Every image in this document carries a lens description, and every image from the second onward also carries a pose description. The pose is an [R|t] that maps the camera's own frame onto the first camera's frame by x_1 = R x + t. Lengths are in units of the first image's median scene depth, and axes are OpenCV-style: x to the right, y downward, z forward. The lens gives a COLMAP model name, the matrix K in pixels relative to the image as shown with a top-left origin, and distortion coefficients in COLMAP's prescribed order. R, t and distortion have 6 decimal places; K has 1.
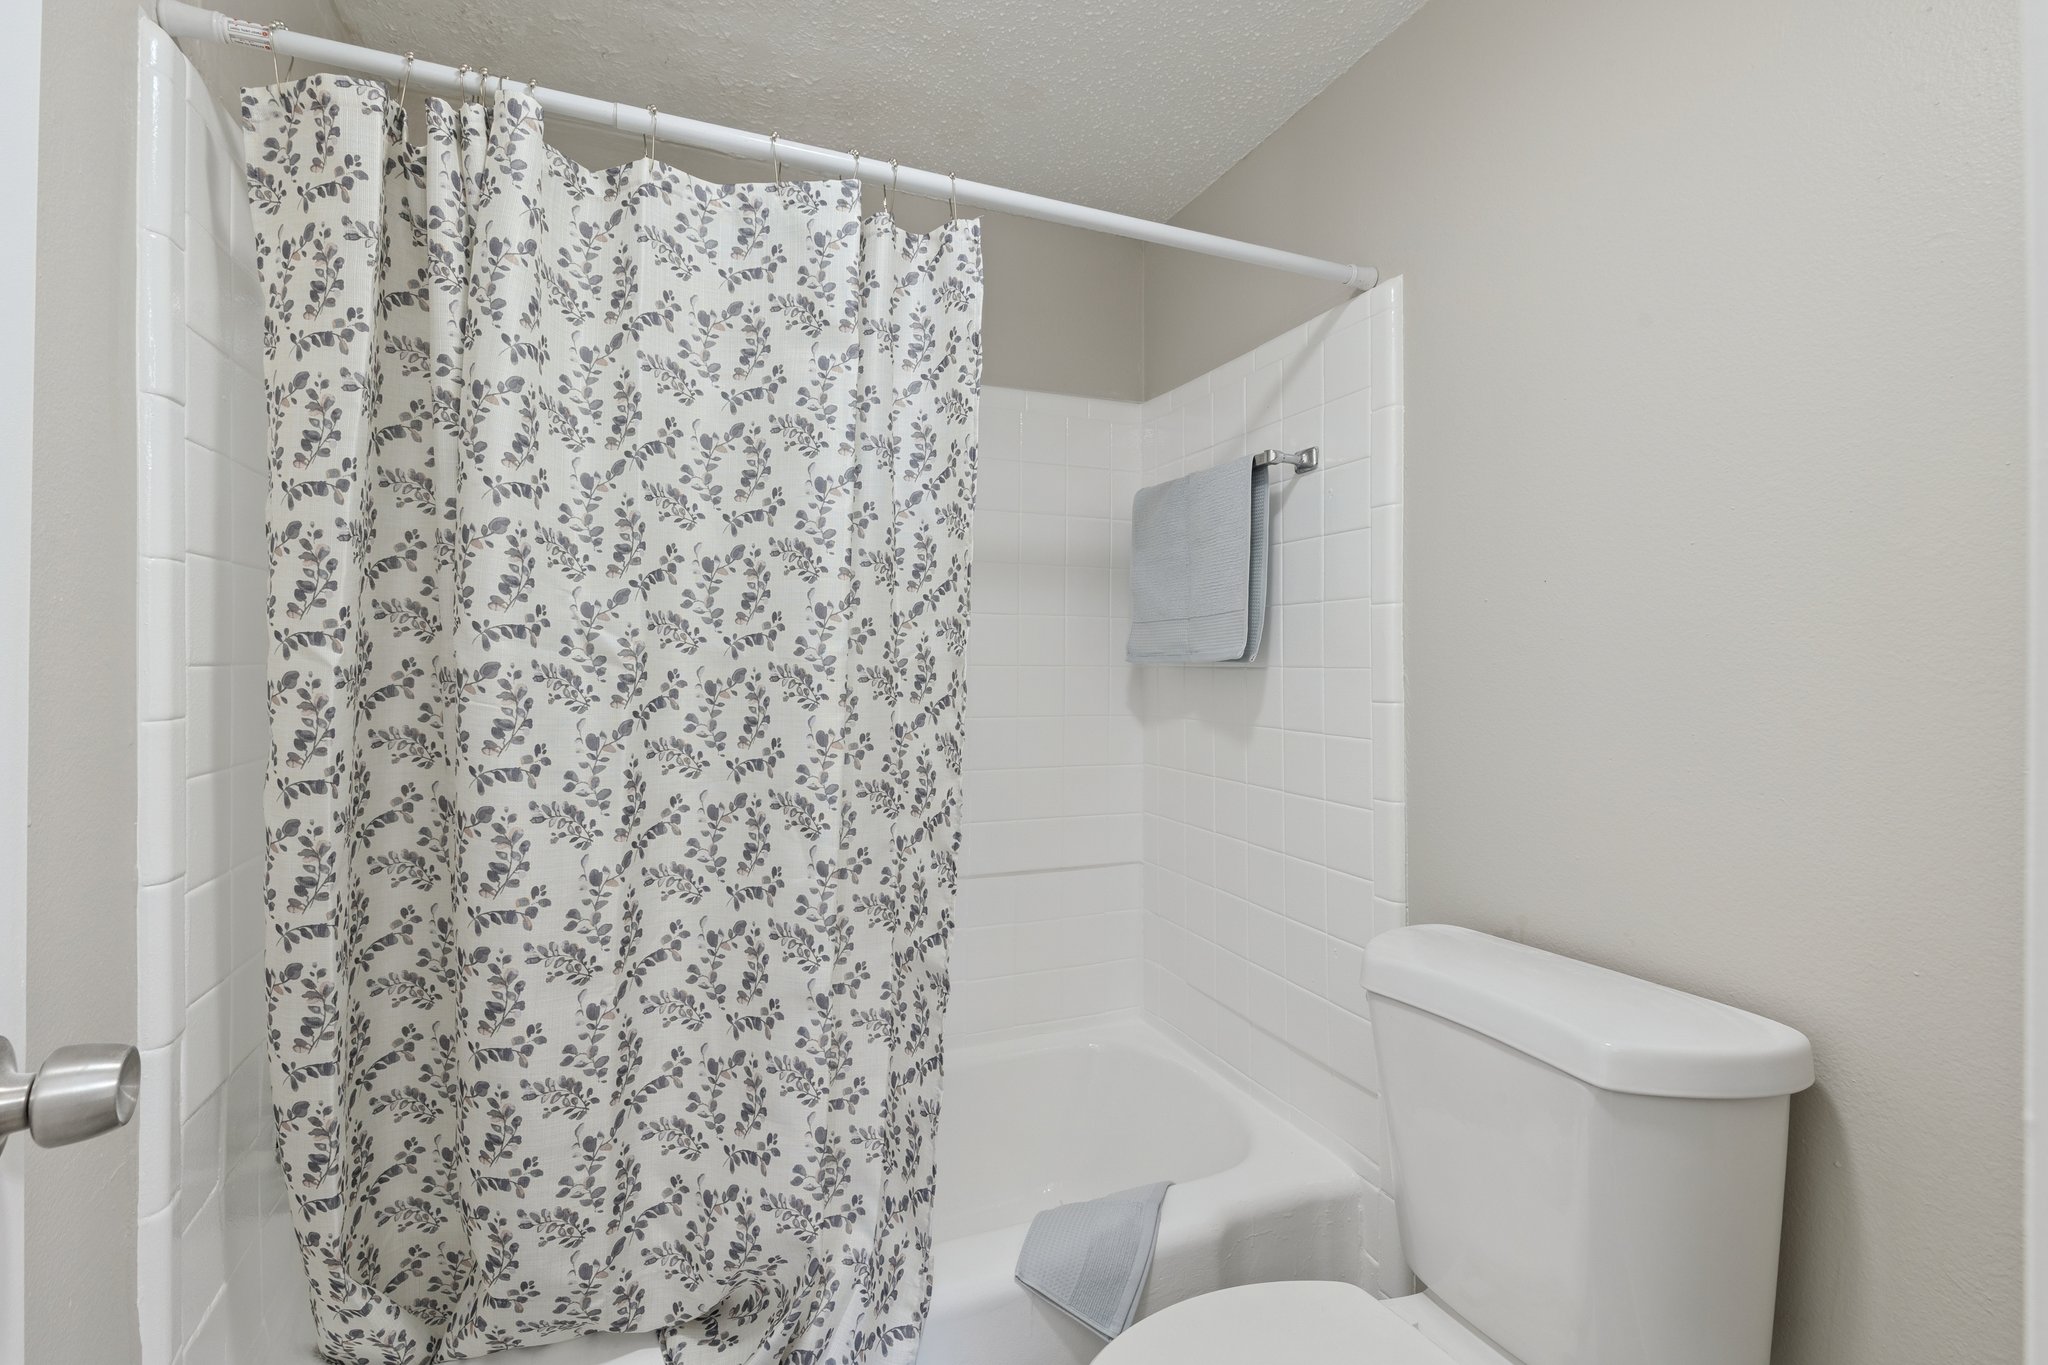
lens RADIAL K [[931.4, 0, 1024.0], [0, 931.4, 682.5], [0, 0, 1]] dist [-0.000254, -0.000326]
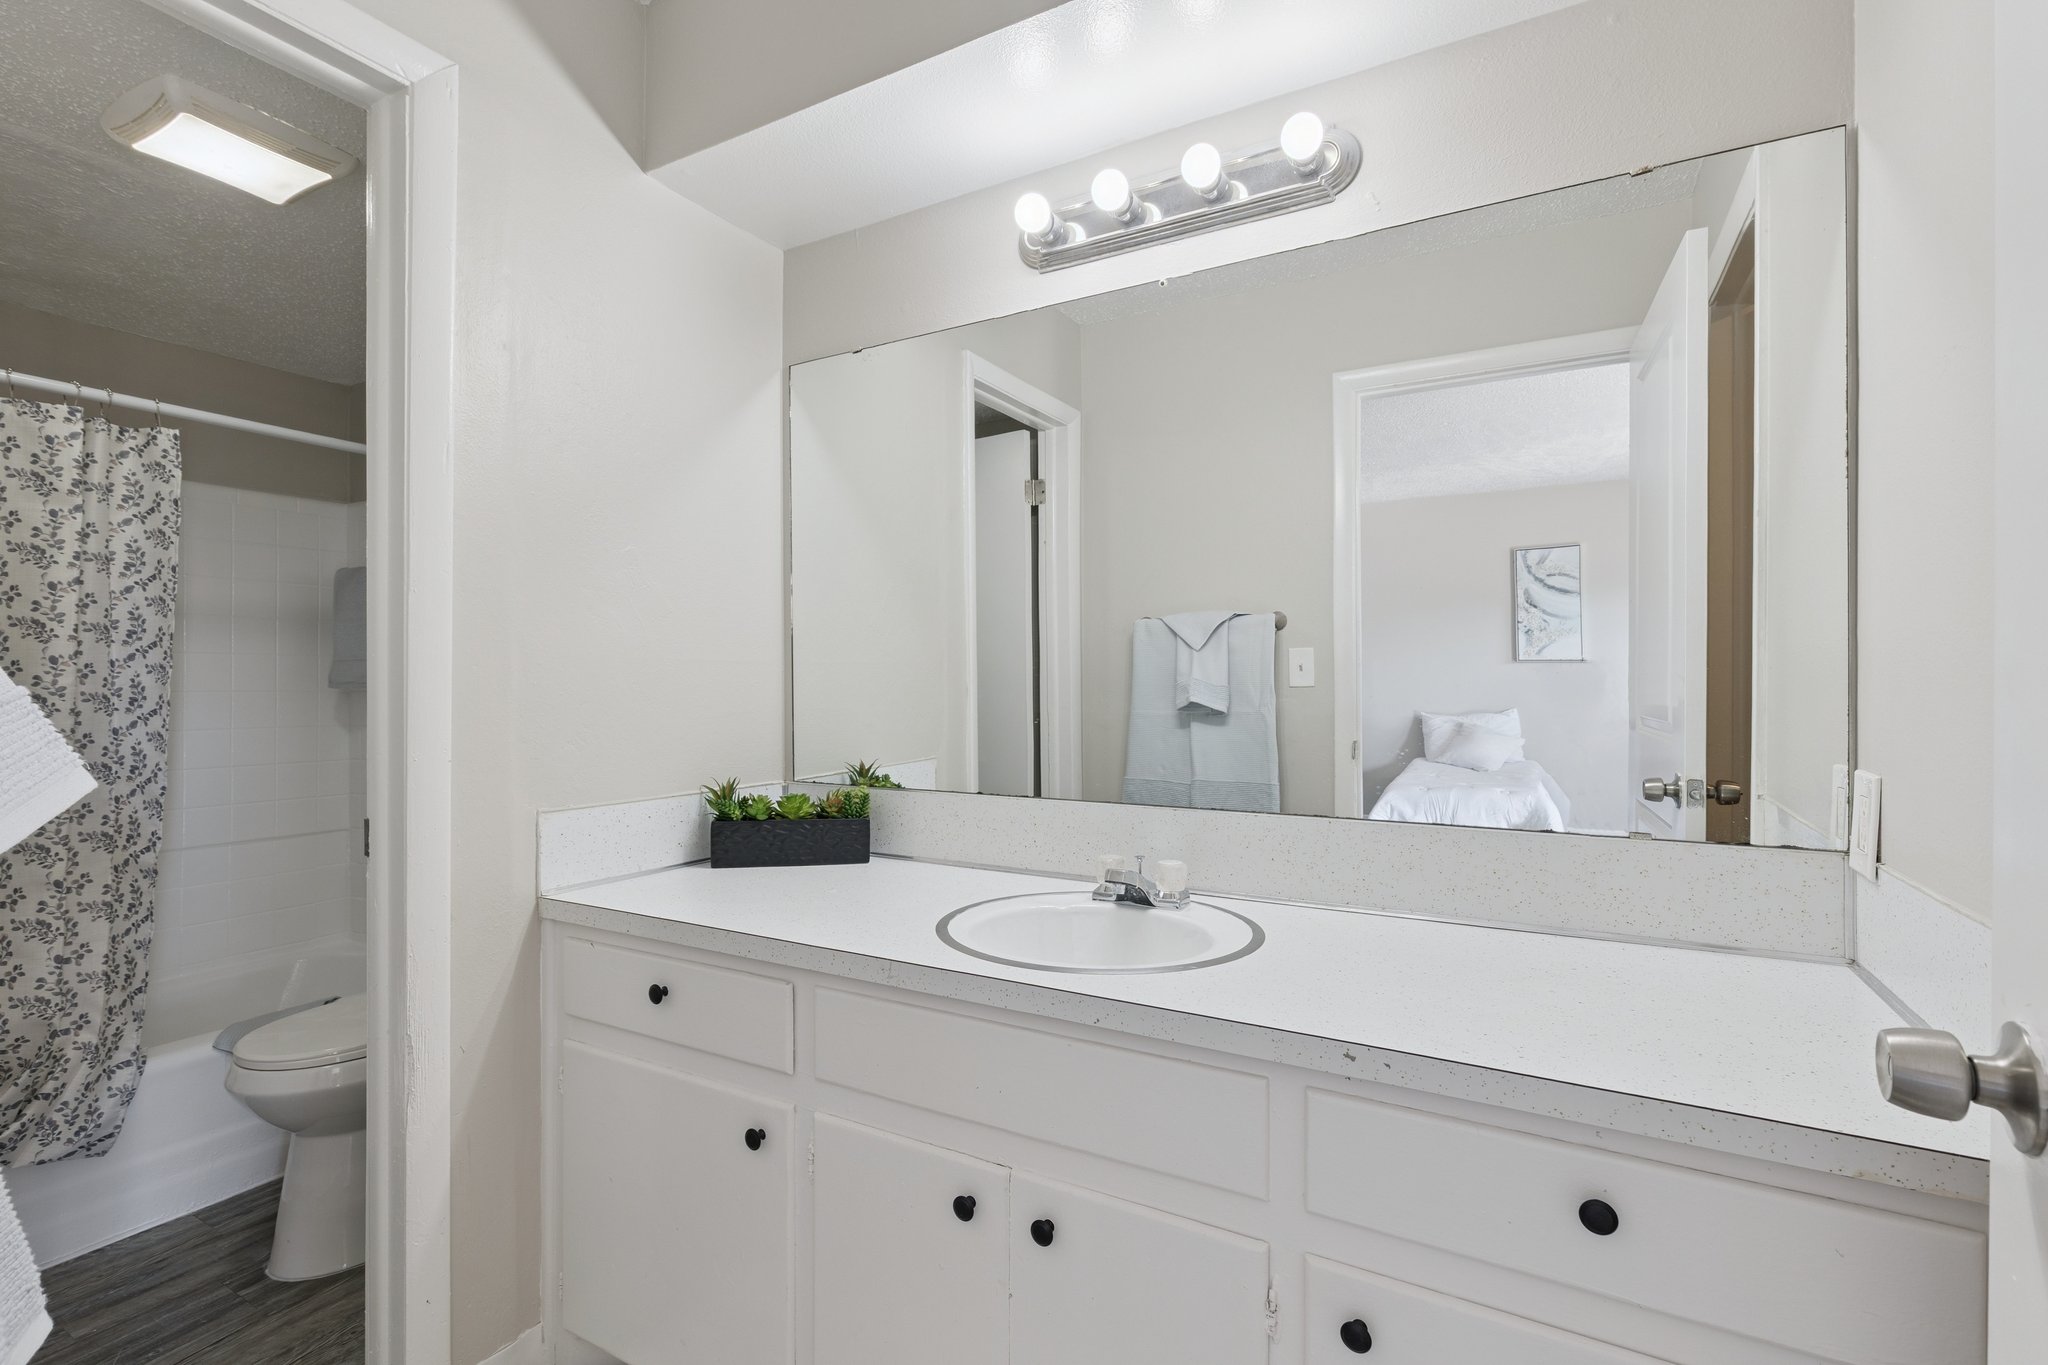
lens RADIAL K [[931.4, 0, 1024.0], [0, 931.4, 682.5], [0, 0, 1]] dist [-0.000254, -0.000326]
pose [[0.791527, -0.008925, 0.611069, 0.135987], [0.023575, 0.999595, -0.015937, 0.030587], [-0.610680, 0.027021, 0.791417, -1.326420]]
